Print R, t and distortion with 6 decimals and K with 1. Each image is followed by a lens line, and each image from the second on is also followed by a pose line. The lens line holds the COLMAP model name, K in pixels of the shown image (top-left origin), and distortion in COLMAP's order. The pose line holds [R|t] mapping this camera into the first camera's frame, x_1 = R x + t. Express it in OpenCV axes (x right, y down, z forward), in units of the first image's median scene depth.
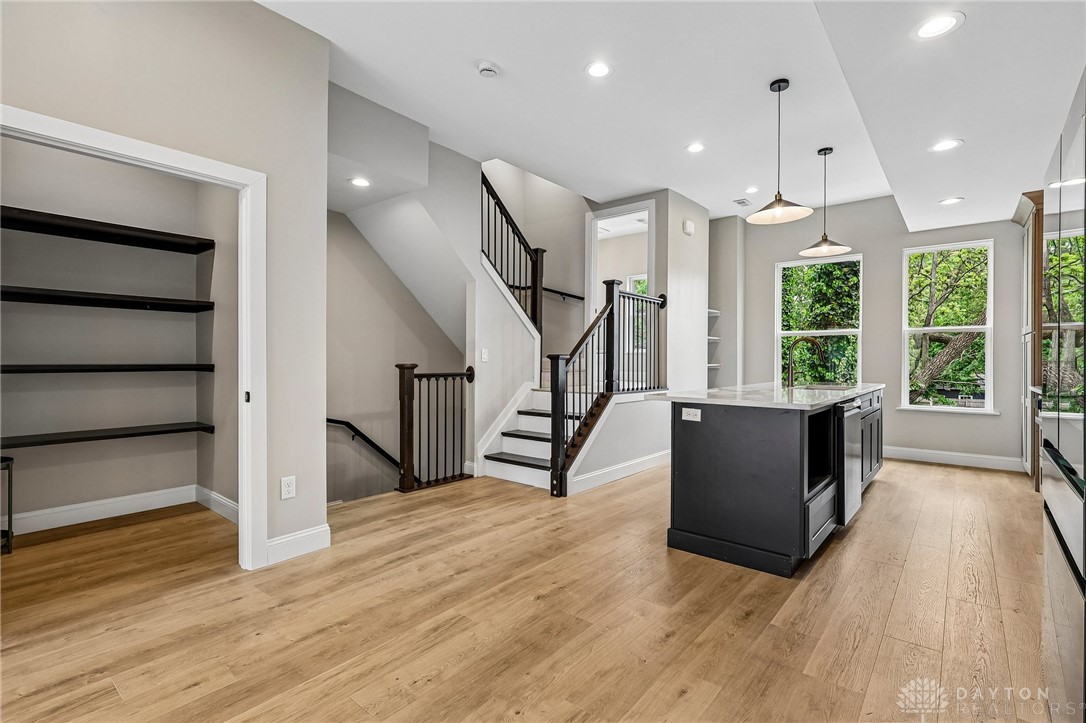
lens RADIAL K [[503.2, 0, 543.0], [0, 503.2, 353.0], [0, 0, 1]] dist [-0.000300, 0.001202]
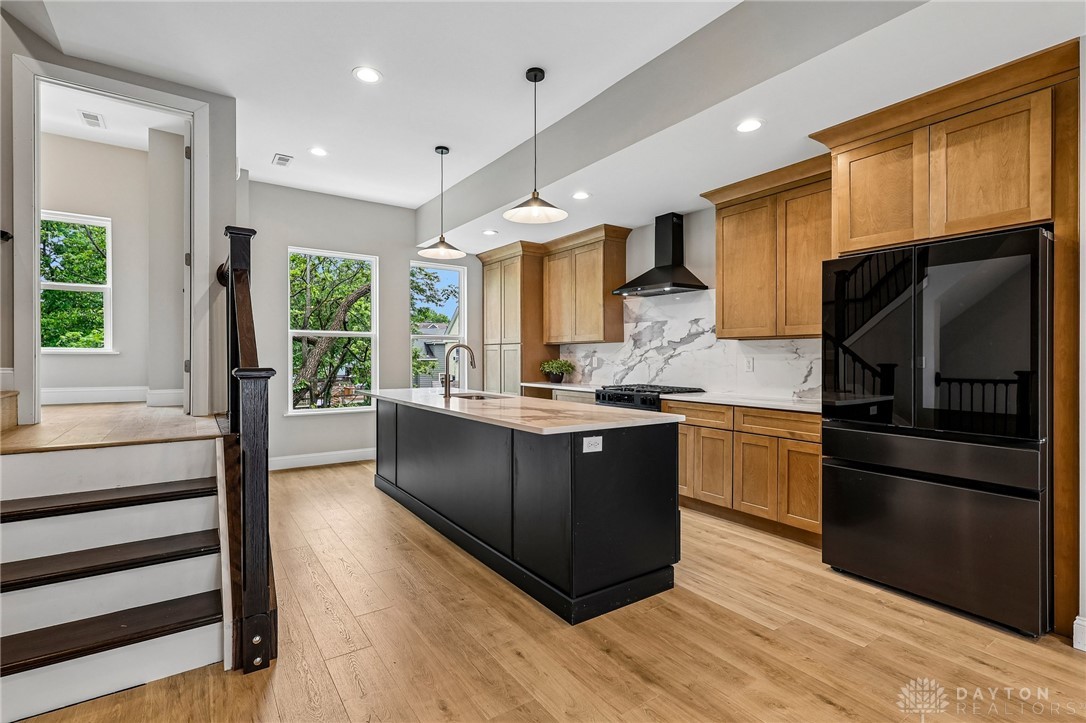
lens RADIAL K [[503.2, 0, 538.8], [0, 503.2, 353.8], [0, 0, 1]] dist [-0.000300, 0.001202]
pose [[0.271939, 0.003565, 0.962308, -0.302286], [-0.015637, 0.999877, 0.000715, -0.012355], [-0.962187, -0.015242, 0.271961, 0.525628]]
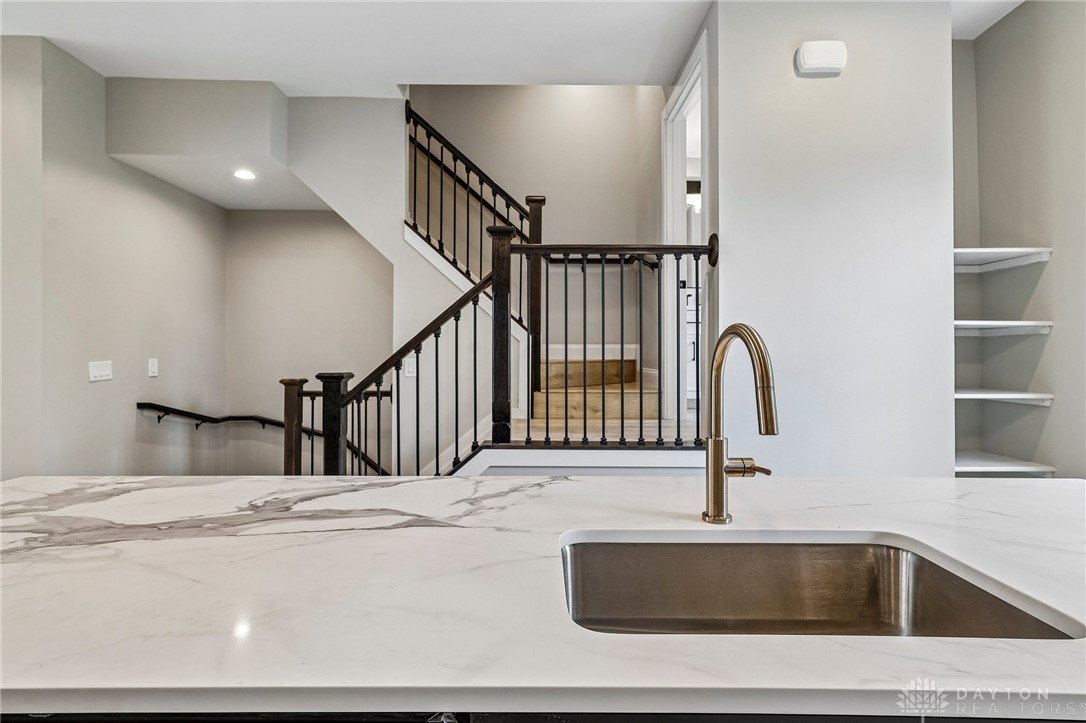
lens RADIAL K [[503.2, 0, 546.3], [0, 503.2, 359.9], [0, 0, 1]] dist [-0.000300, 0.001202]
pose [[0.642792, -0.000875, -0.766040, 0.560641], [0.008827, 0.999941, 0.006264, -0.010192], [0.765990, -0.010788, 0.642762, 0.693251]]
